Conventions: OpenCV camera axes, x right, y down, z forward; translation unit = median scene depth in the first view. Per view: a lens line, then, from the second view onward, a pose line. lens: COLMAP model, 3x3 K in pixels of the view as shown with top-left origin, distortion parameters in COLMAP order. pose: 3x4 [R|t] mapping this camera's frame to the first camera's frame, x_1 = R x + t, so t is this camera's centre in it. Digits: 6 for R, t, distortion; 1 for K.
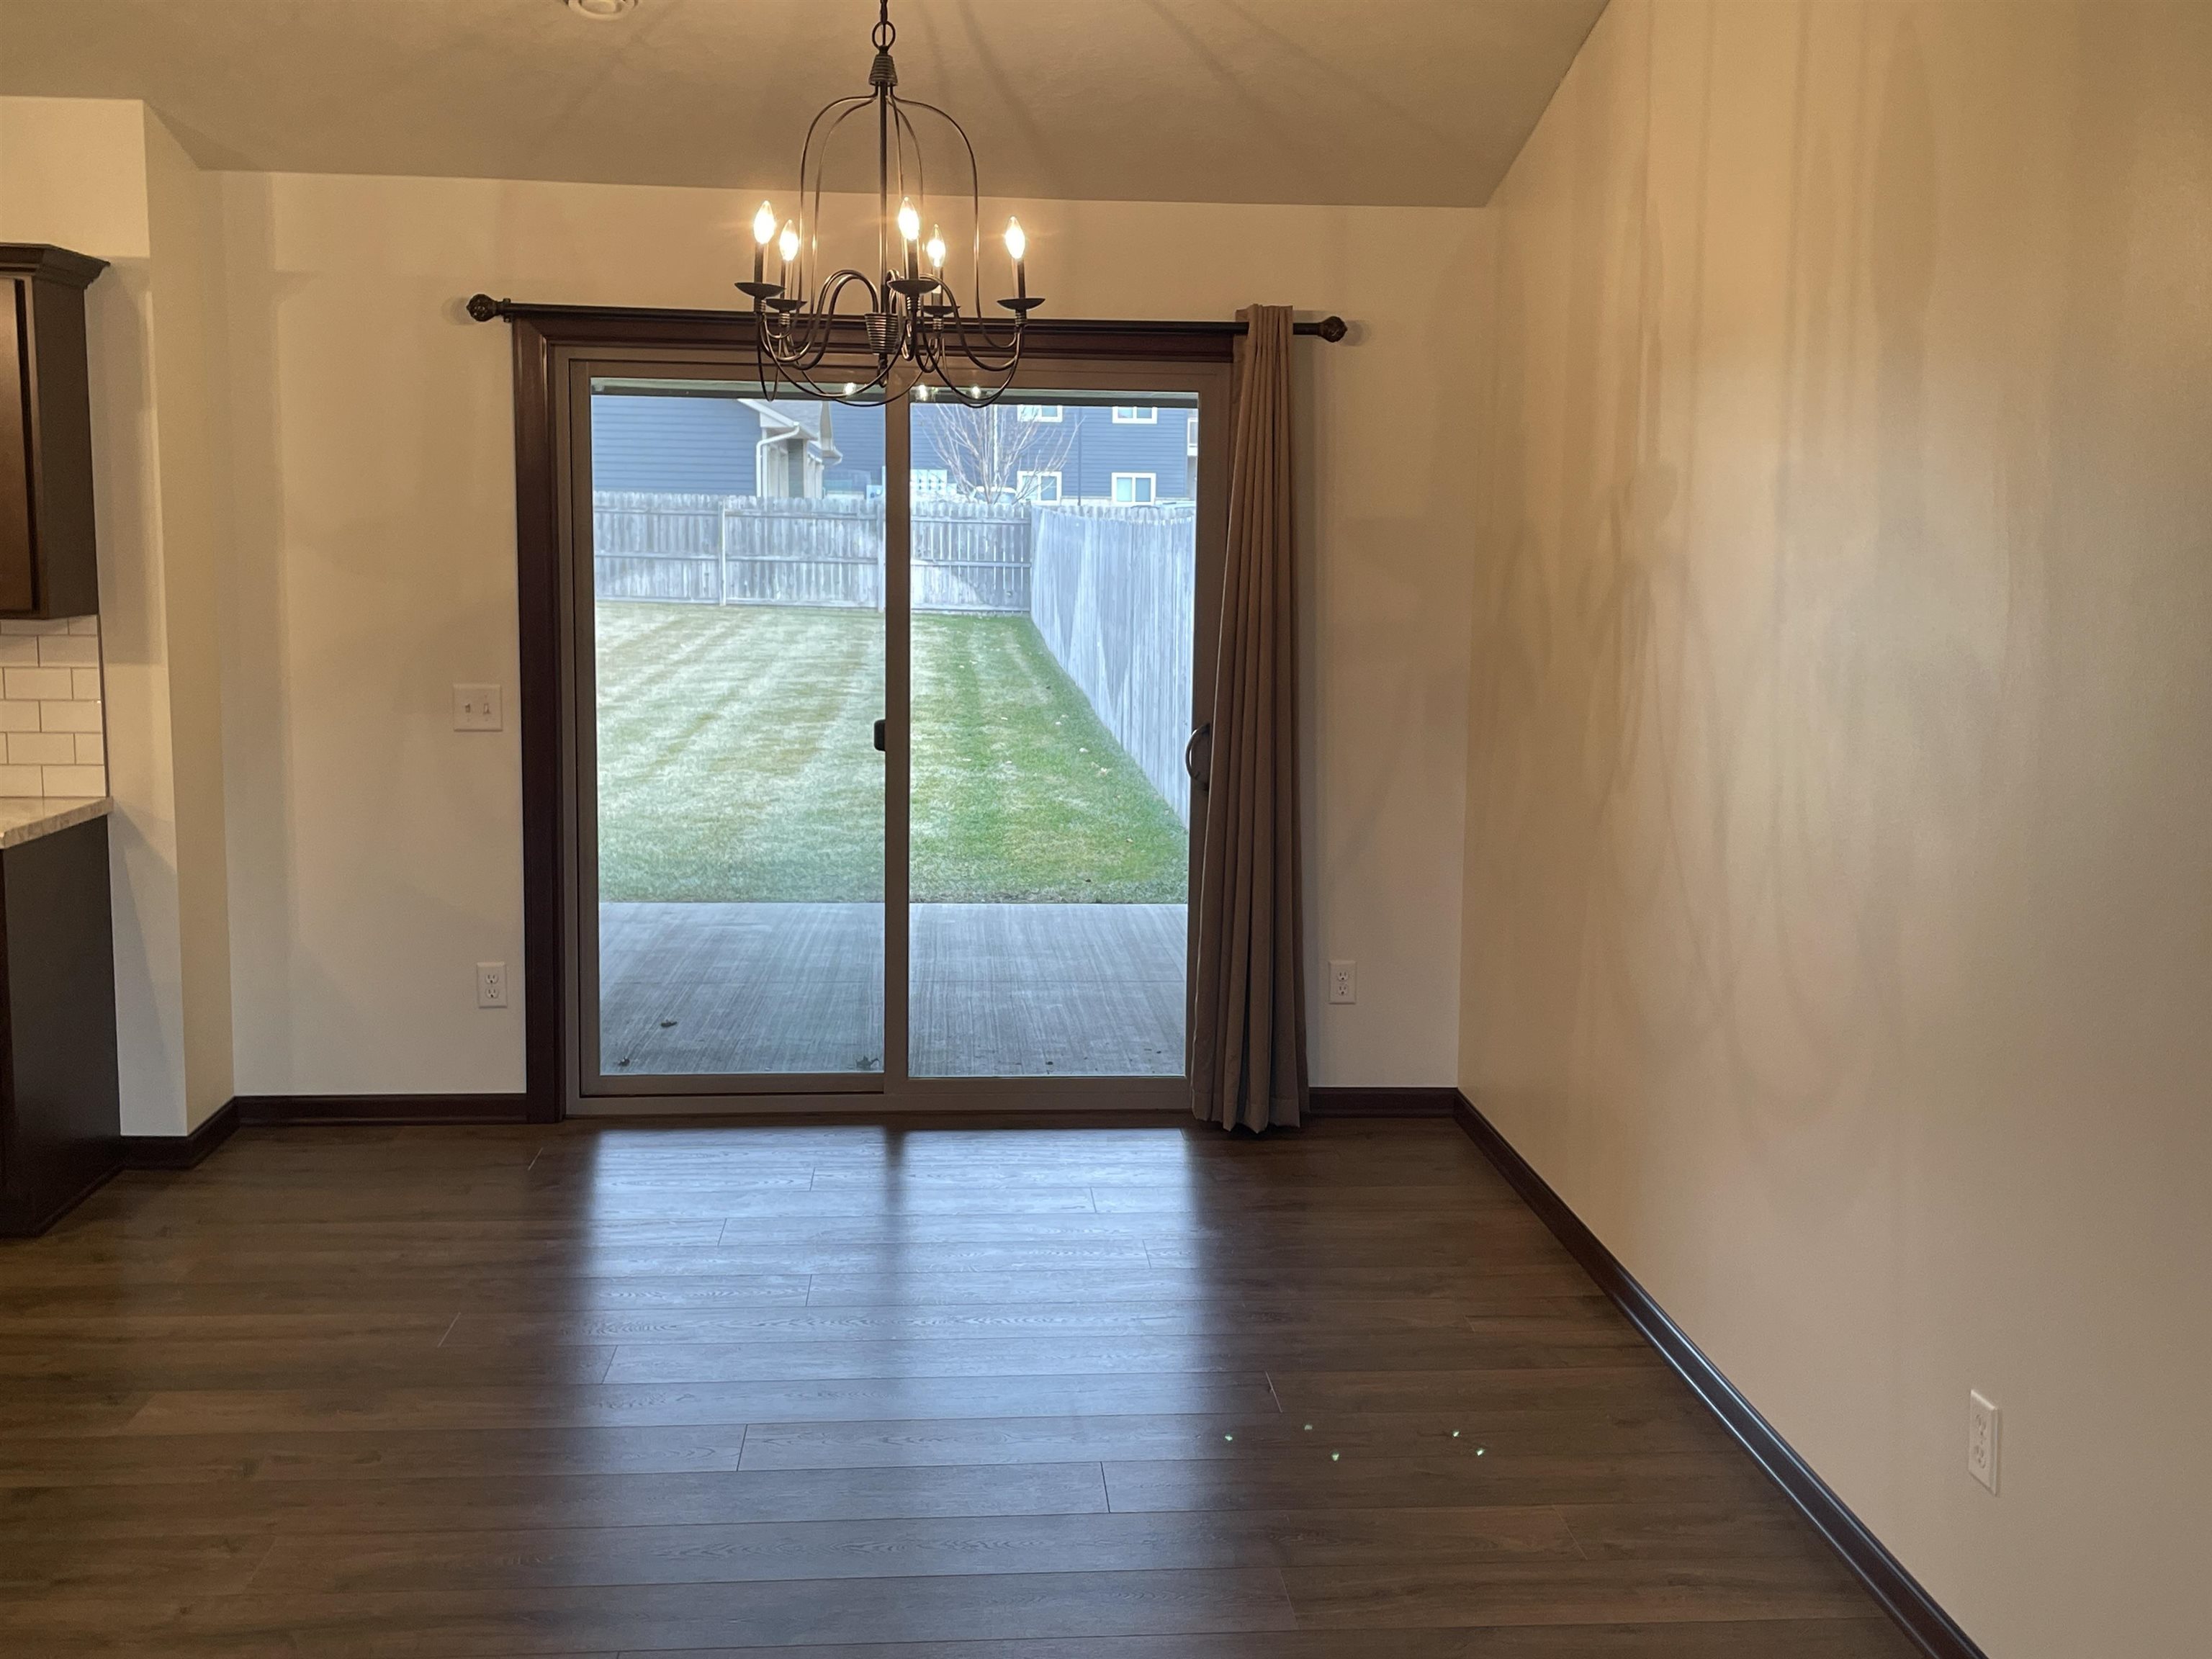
lens RADIAL K [[2278.2, 0, 1130.4], [0, 2278.2, 816.8], [0, 0, 1]] dist [0.048020, 0.000000]
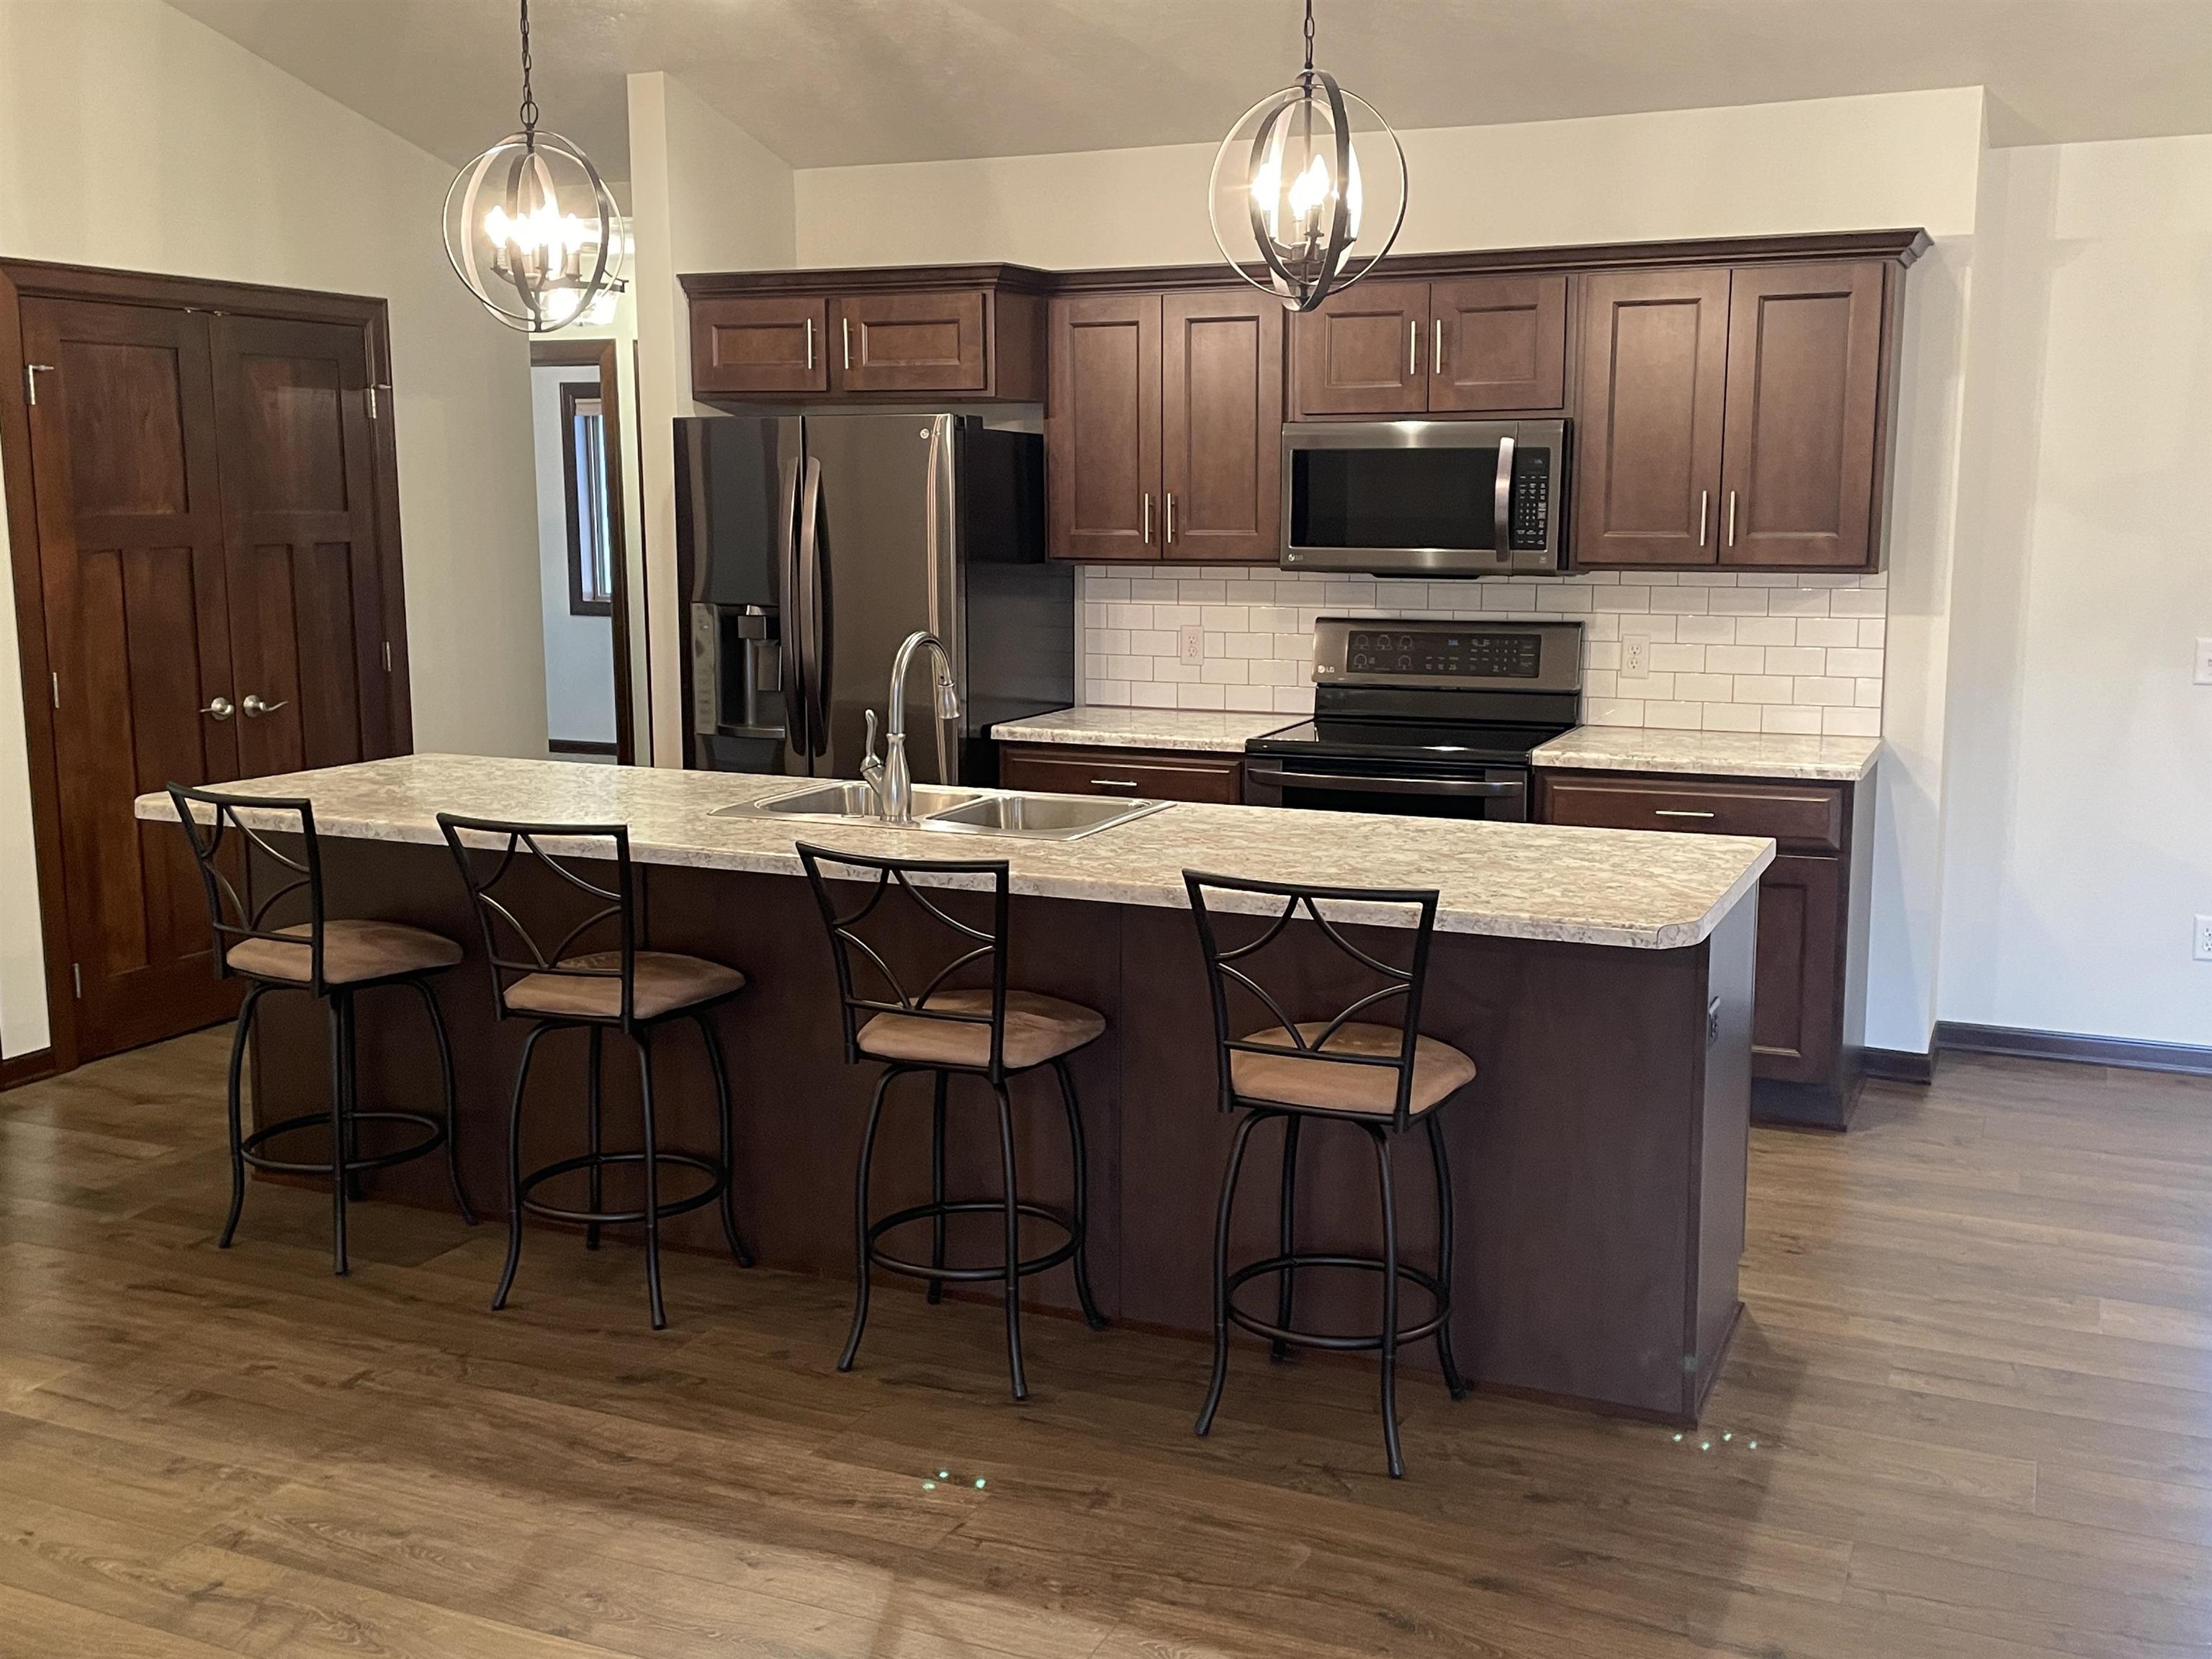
lens RADIAL K [[2156.9, 0, 1120.1], [0, 2156.9, 812.1], [0, 0, 1]] dist [0.065203, 0.000000]
pose [[0.879741, 0.054607, -0.472307, -0.252826], [-0.045454, 0.998492, 0.030780, 0.010540], [0.473275, -0.005611, 0.880897, -0.075627]]
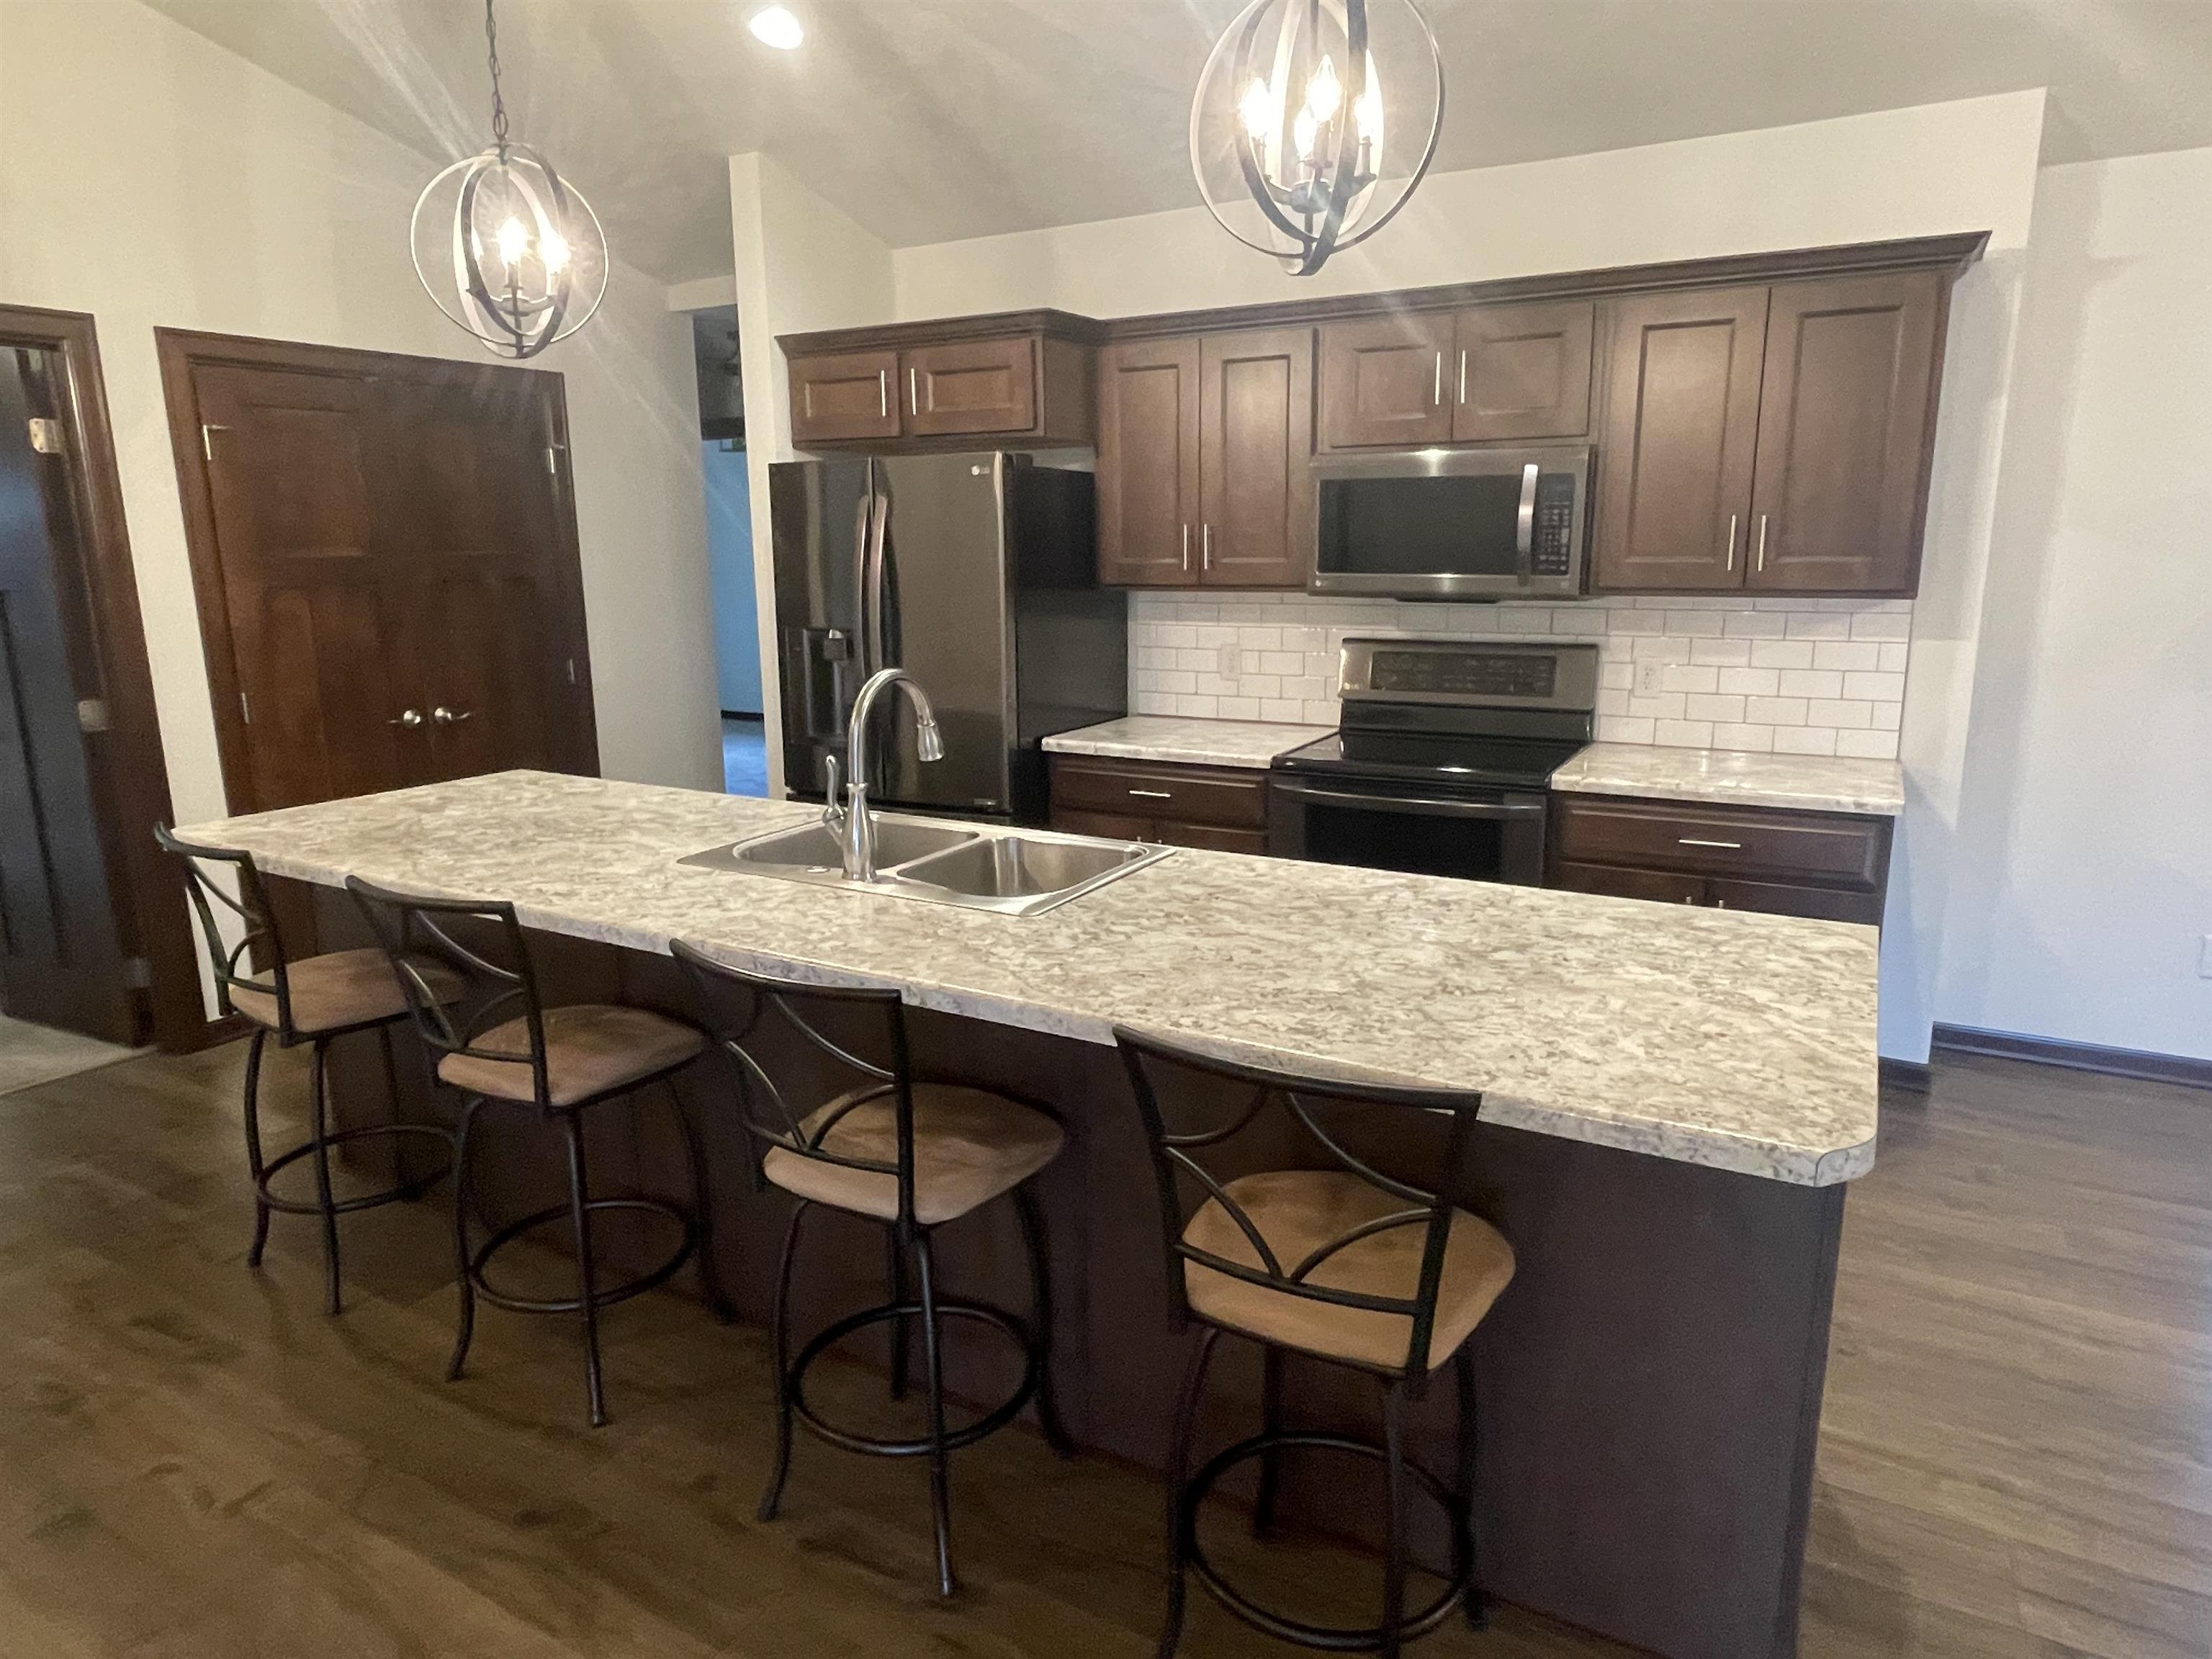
lens RADIAL K [[1341.7, 0, 1096.8], [0, 1341.7, 819.3], [0, 0, 1]] dist [-0.006633, 0.008325]
pose [[0.826134, 0.091866, -0.555935, -0.372498], [-0.047556, 0.994468, 0.093663, -0.020768], [0.561464, -0.050940, 0.825932, 0.227179]]
